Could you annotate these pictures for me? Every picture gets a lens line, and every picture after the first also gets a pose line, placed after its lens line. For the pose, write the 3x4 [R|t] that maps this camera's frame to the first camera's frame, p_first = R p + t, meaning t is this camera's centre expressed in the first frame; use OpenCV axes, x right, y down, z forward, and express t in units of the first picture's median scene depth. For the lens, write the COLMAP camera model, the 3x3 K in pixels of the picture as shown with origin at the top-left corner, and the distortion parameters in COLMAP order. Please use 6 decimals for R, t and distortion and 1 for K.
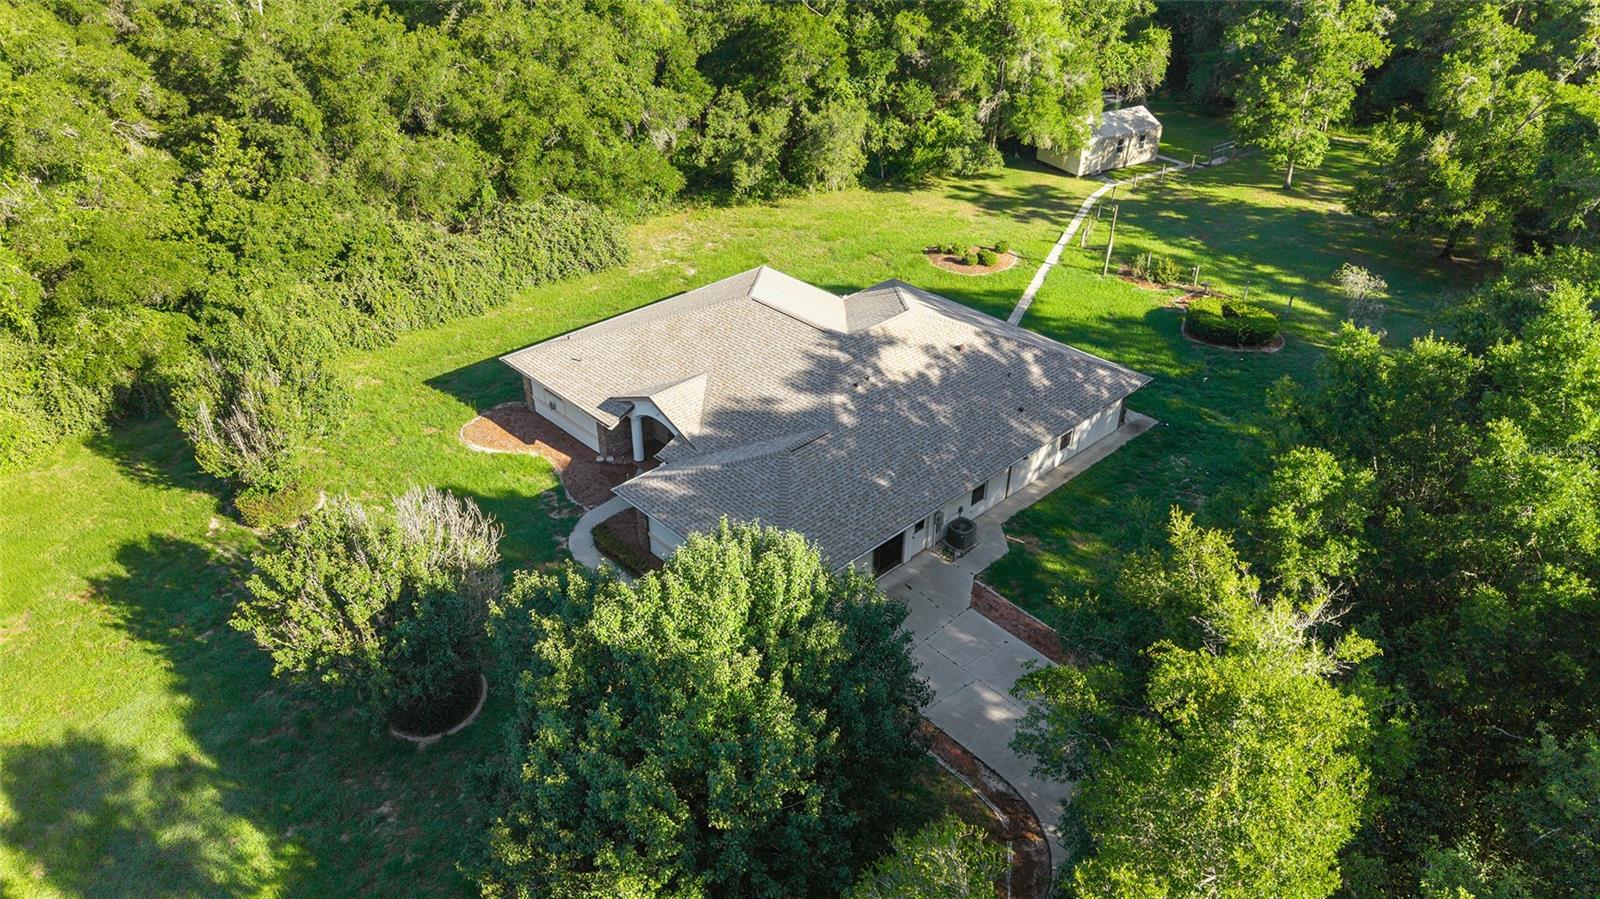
lens RADIAL K [[1076.5, 0, 814.6], [0, 1076.5, 450.1], [0, 0, 1]] dist [0.006417, -0.018486]
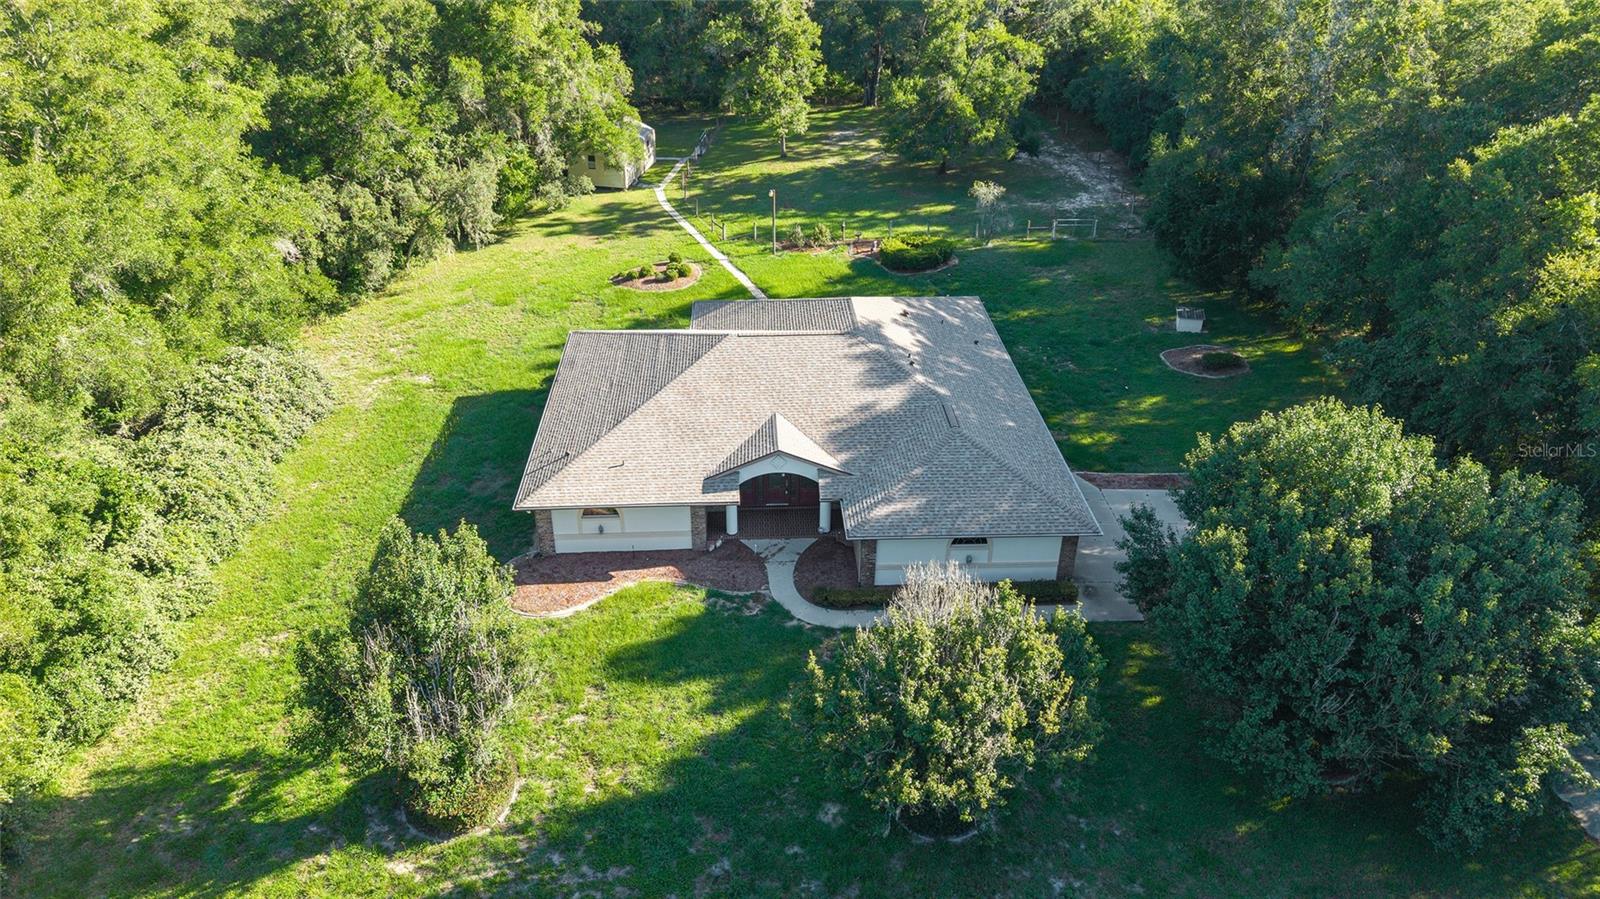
lens RADIAL K [[1076.5, 0, 807.2], [0, 1076.5, 438.4], [0, 0, 1]] dist [0.006417, -0.018486]
pose [[0.654891, -0.374685, 0.656299, -0.463437], [0.399149, 0.908918, 0.120615, -0.099965], [-0.641715, 0.182971, 0.744798, 0.170633]]
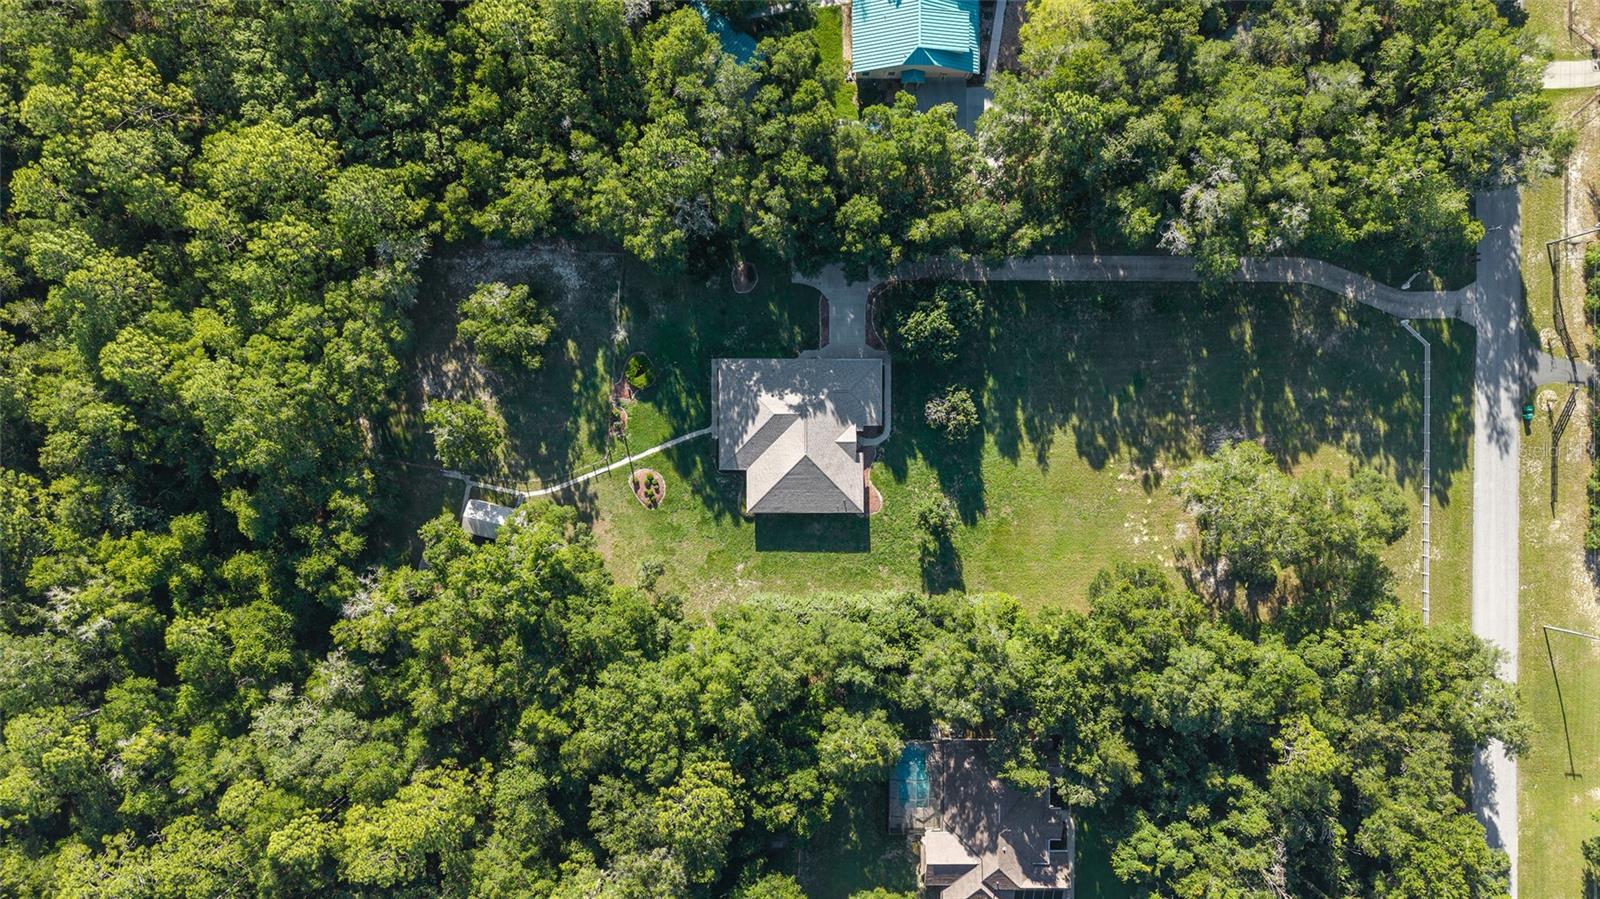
lens RADIAL K [[1076.5, 0, 807.6], [0, 1076.5, 448.7], [0, 0, 1]] dist [0.006417, -0.018486]
pose [[-0.713925, -0.699755, -0.025555, 0.017825], [0.349186, -0.387417, 0.853216, -1.882616], [-0.606943, 0.600209, 0.520932, -0.425947]]
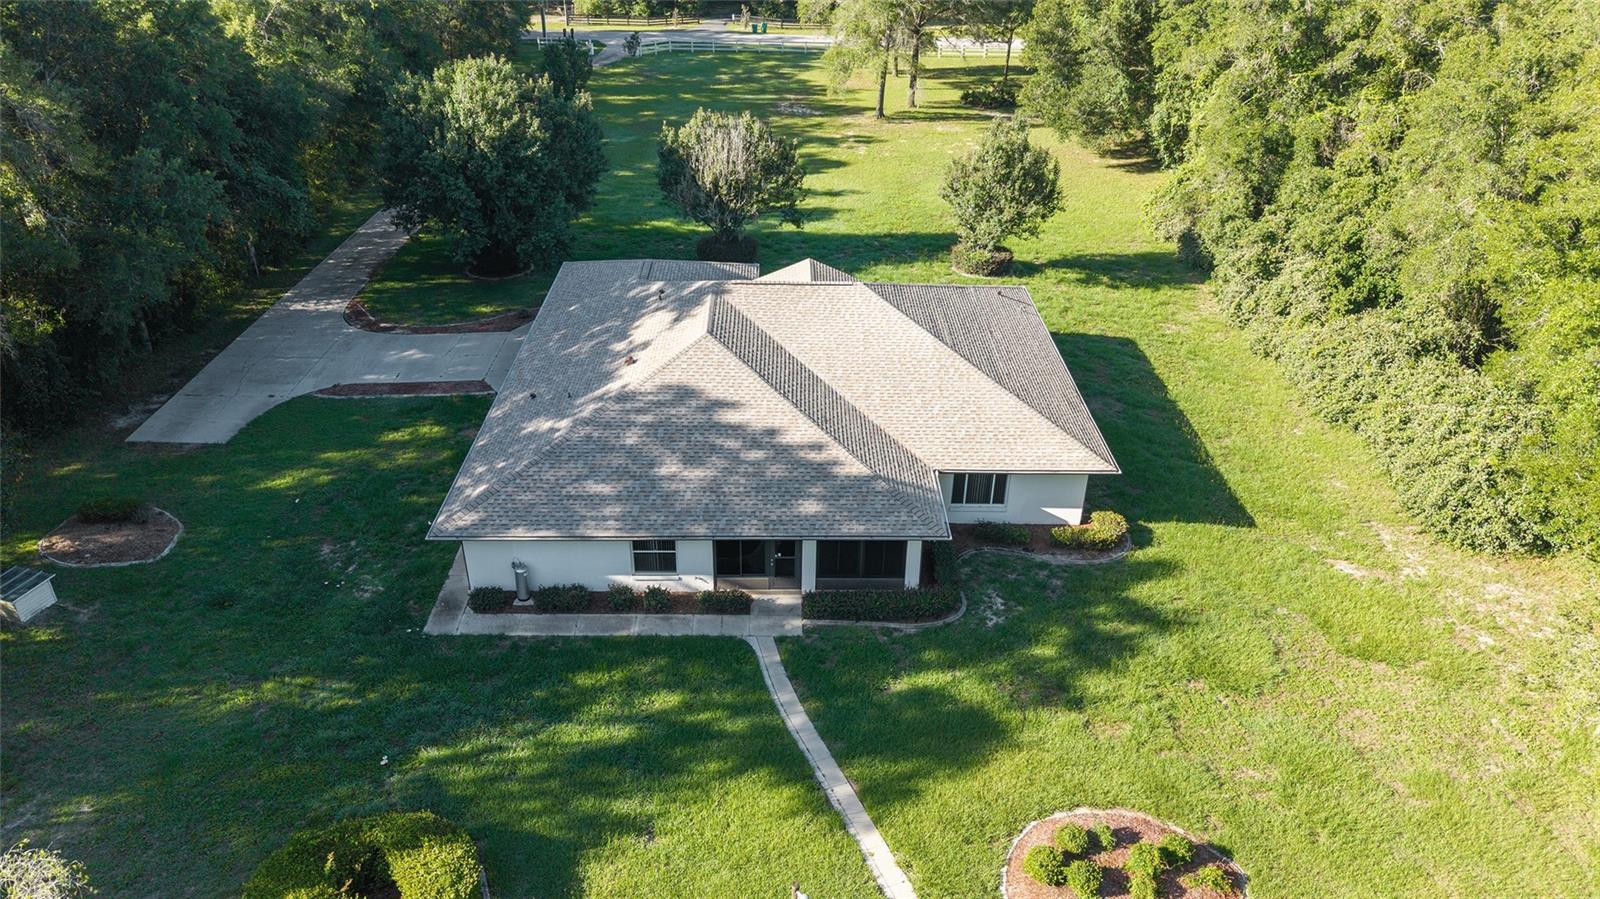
lens RADIAL K [[1076.5, 0, 795.1], [0, 1076.5, 438.7], [0, 0, 1]] dist [0.006417, -0.018486]
pose [[-0.699355, 0.344398, -0.626333, 0.374704], [-0.385778, 0.555812, 0.736375, -0.466754], [0.601729, 0.756613, -0.255849, 0.868893]]
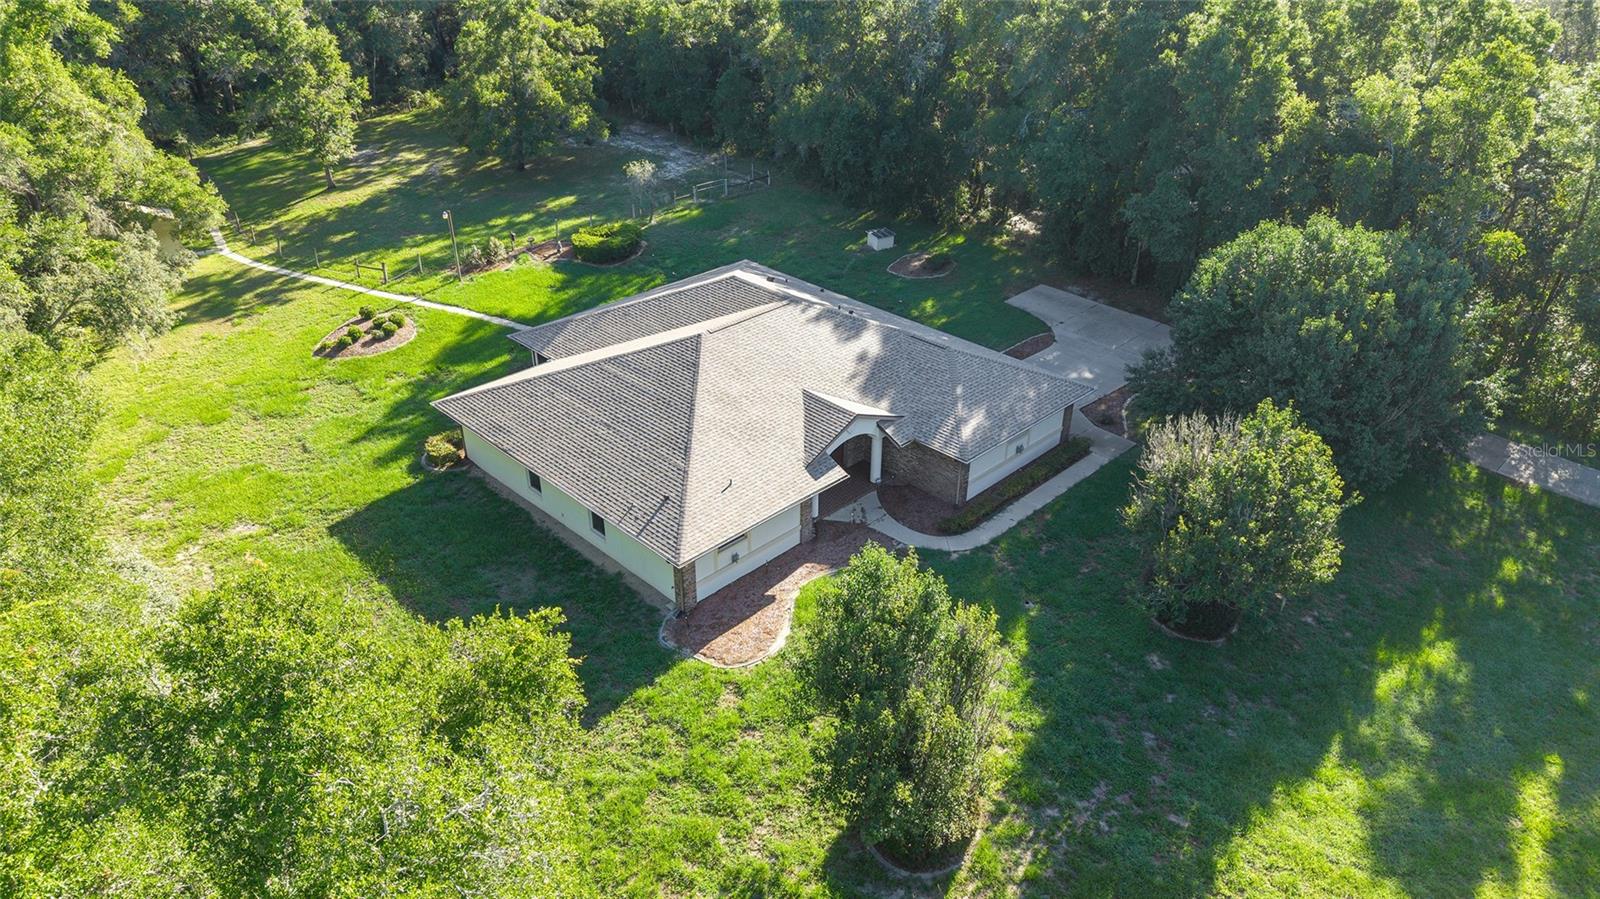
lens RADIAL K [[1076.5, 0, 803.0], [0, 1076.5, 437.3], [0, 0, 1]] dist [0.006417, -0.018486]
pose [[-0.011059, -0.498424, 0.866863, -0.613190], [0.524801, 0.735030, 0.429319, -0.290206], [-0.851153, 0.459678, 0.253445, 0.496237]]
